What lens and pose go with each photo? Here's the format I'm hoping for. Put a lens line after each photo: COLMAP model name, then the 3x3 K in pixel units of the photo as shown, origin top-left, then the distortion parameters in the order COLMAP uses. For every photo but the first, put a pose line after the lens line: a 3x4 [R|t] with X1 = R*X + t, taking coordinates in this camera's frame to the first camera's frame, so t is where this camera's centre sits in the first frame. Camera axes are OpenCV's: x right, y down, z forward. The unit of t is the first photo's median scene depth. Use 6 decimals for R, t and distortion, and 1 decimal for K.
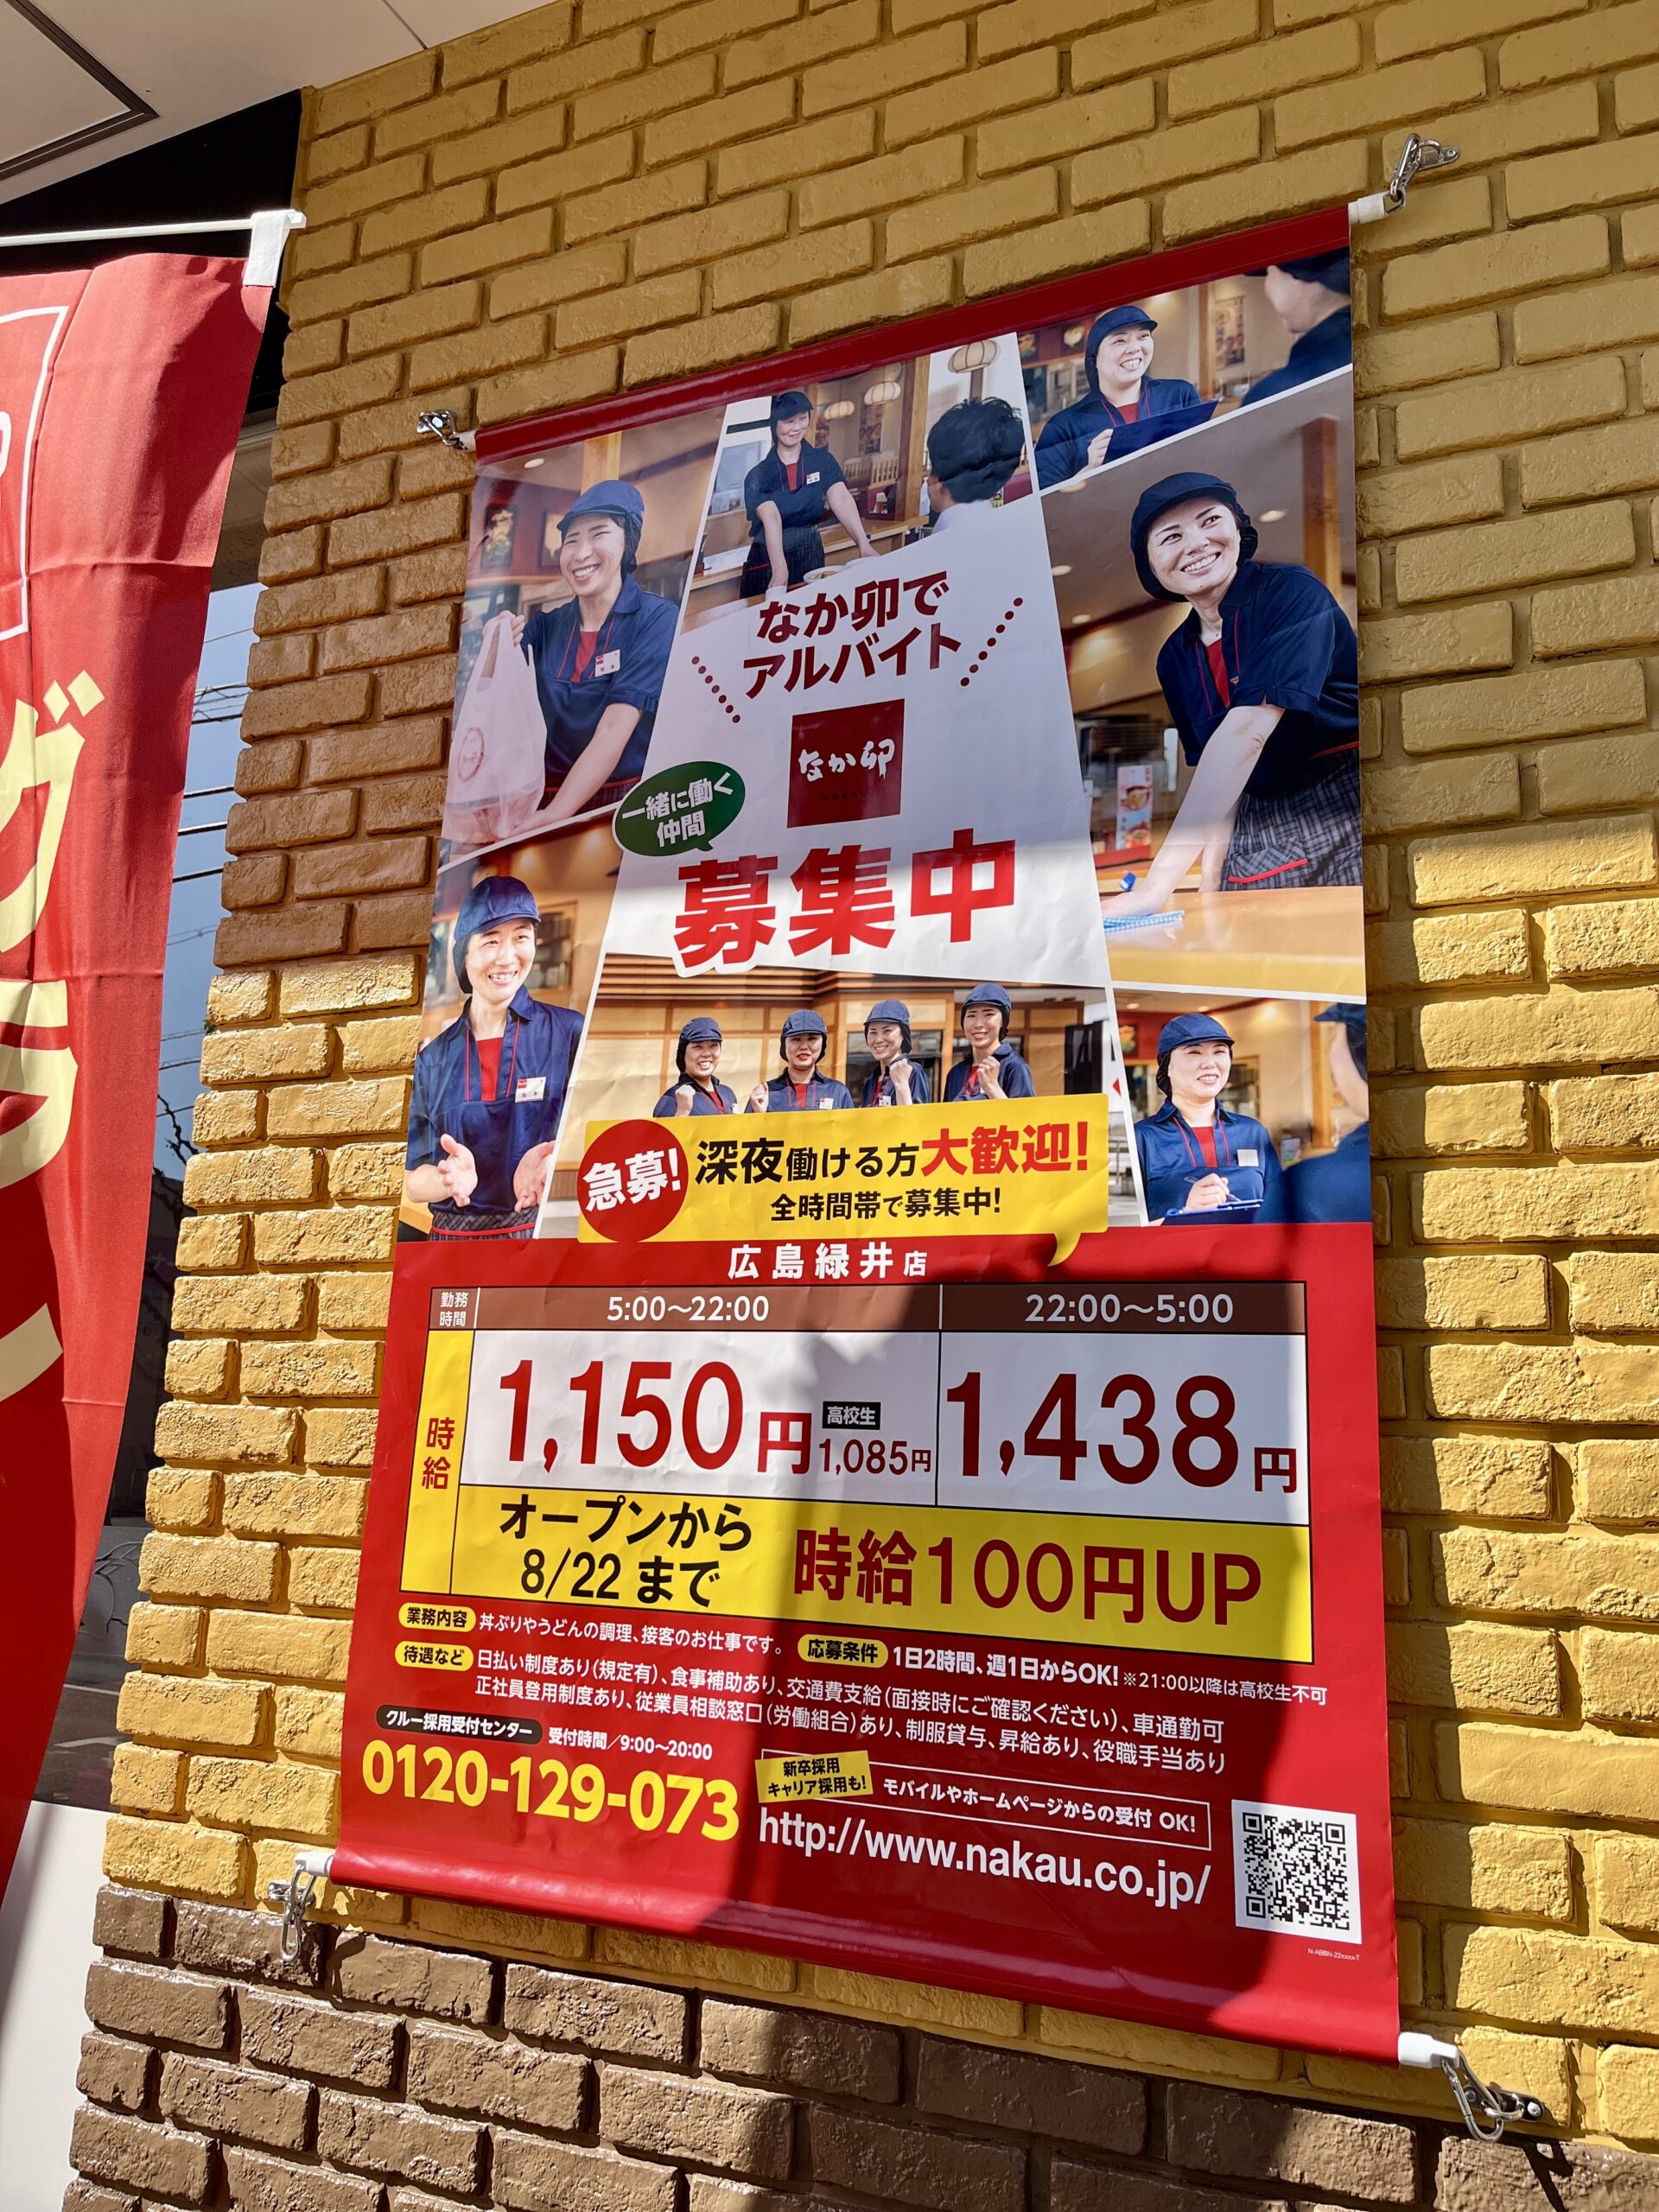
lens RADIAL K [[1648.8, 0, 839.5], [0, 1648.8, 1098.1], [0, 0, 1]] dist [0.024799, -0.044780]
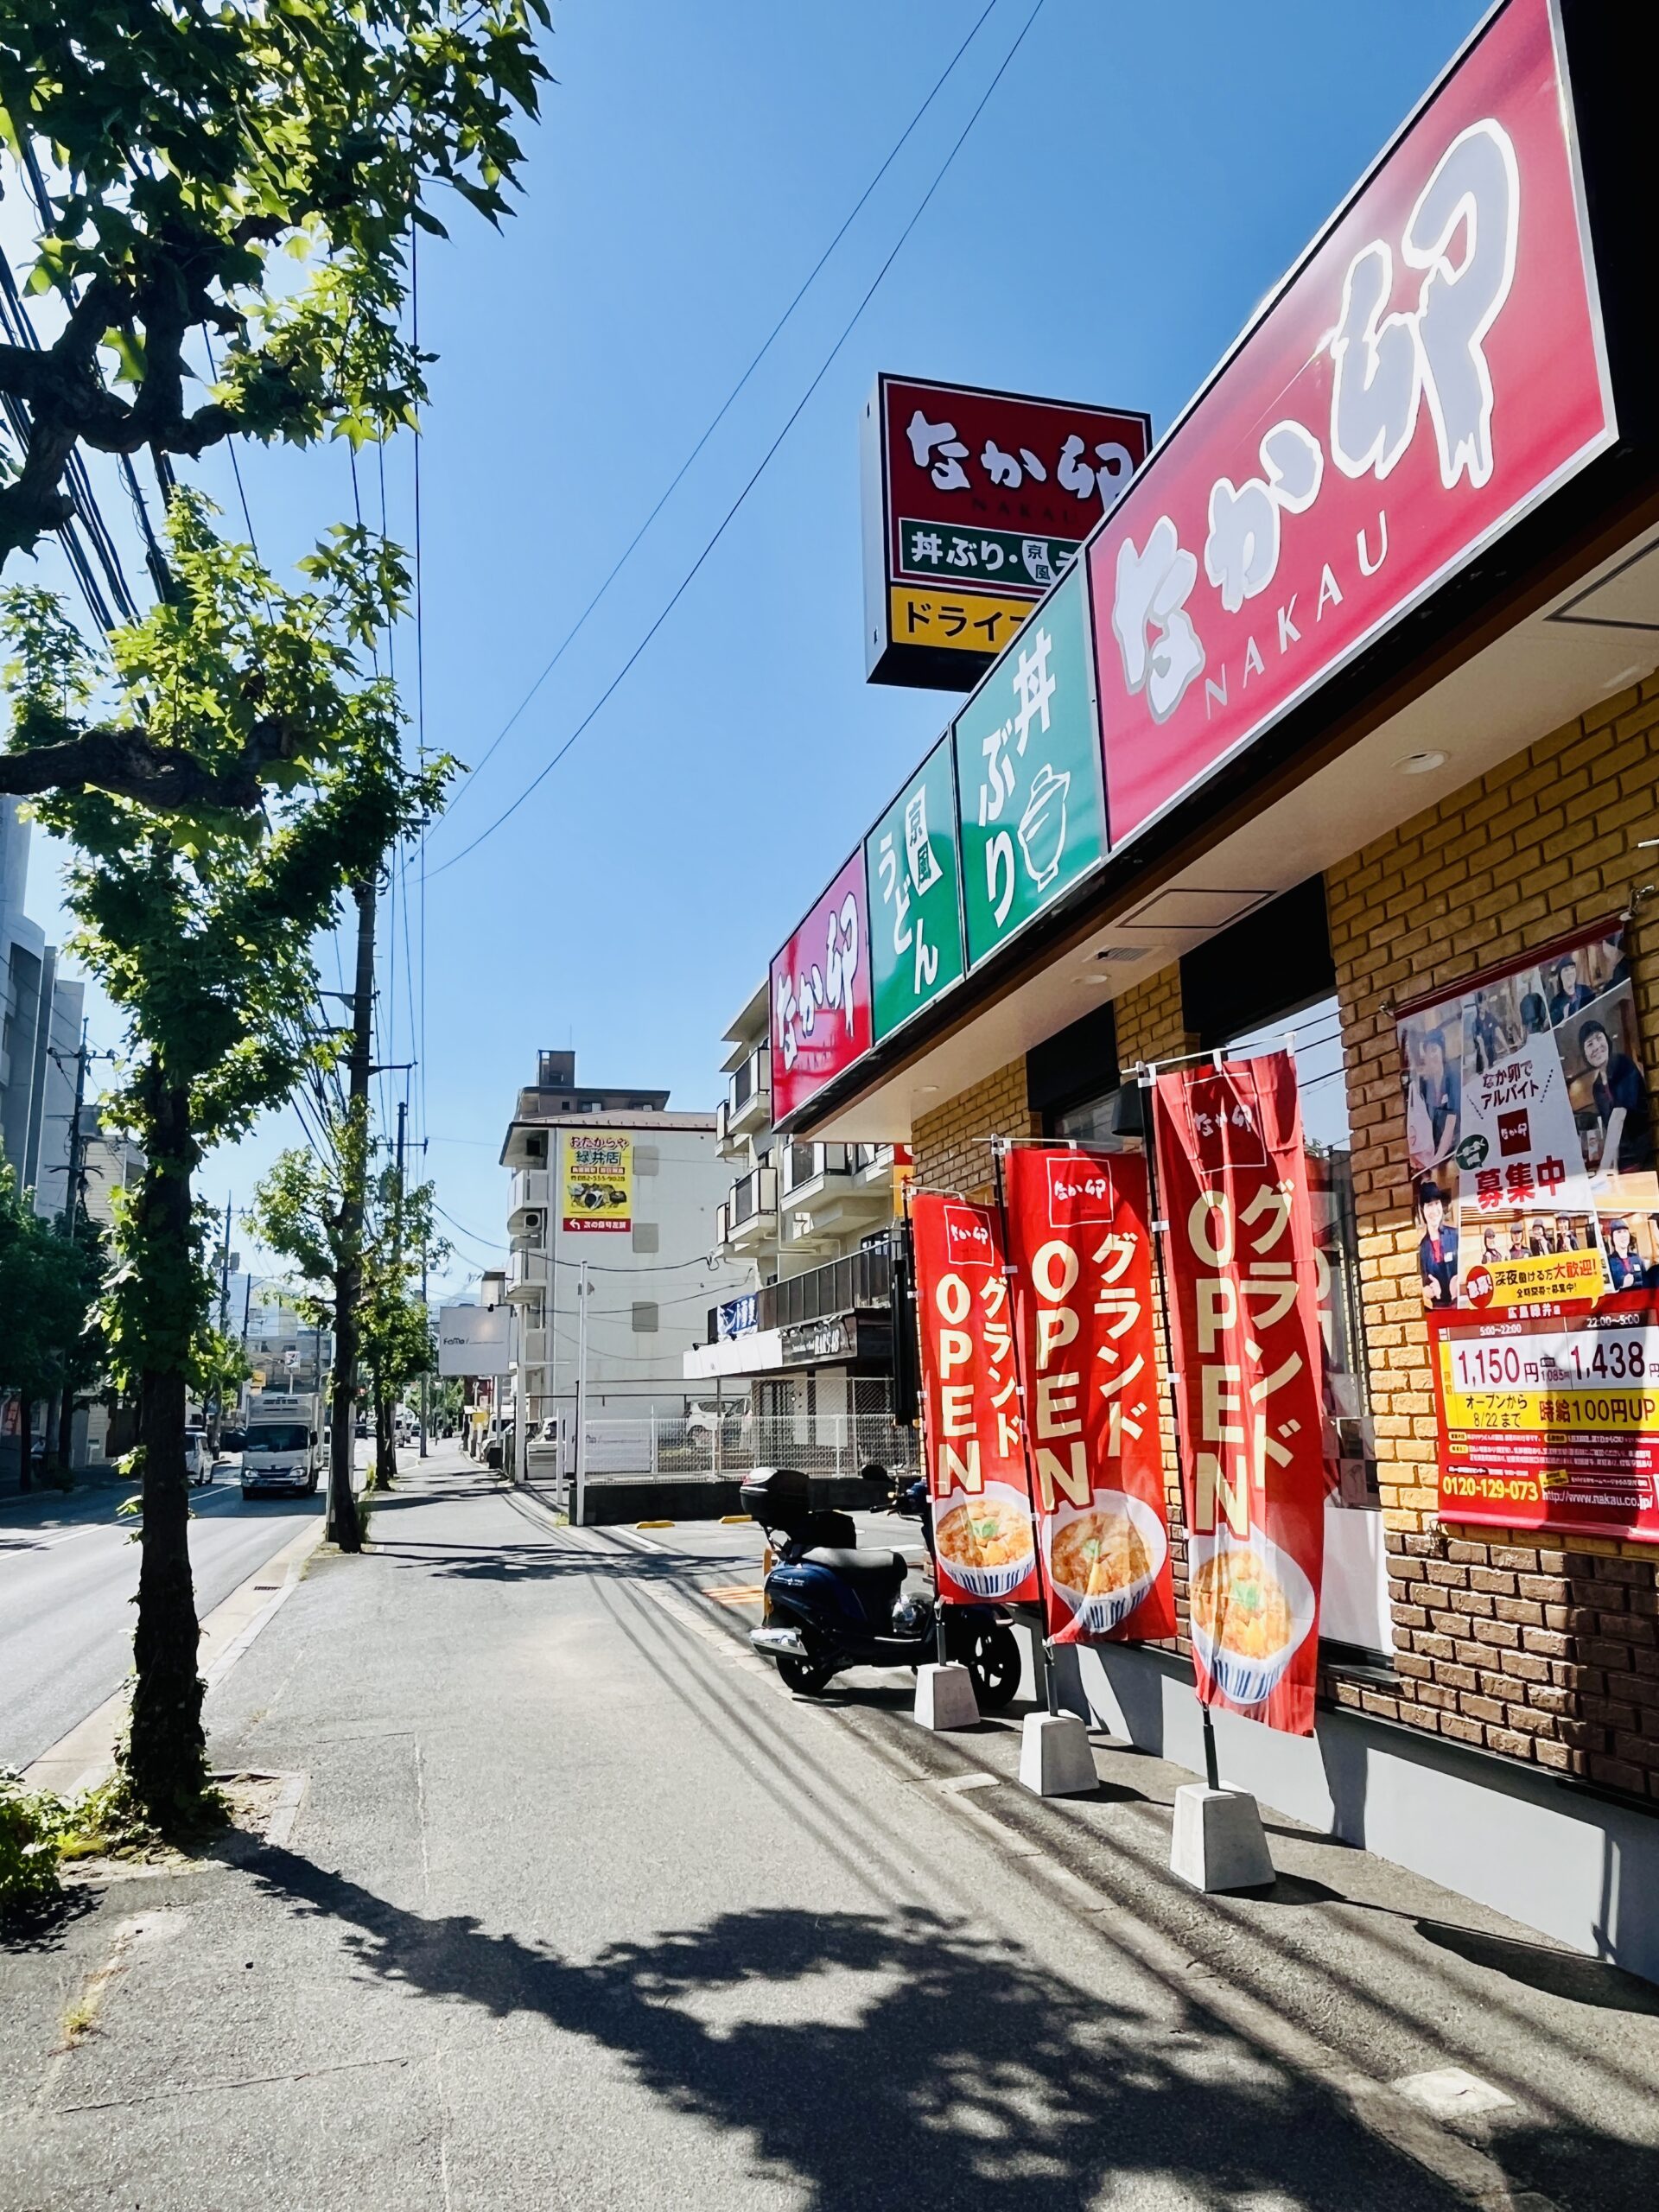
lens RADIAL K [[1493.2, 0, 829.7], [0, 1493.2, 1105.4], [0, 0, 1]] dist [-0.007608, 0.000019]
pose [[0.615233, -0.203544, -0.761616, 1.275363], [0.209087, 0.973625, -0.091304, -0.268754], [0.760113, -0.103071, 0.641564, -1.573949]]
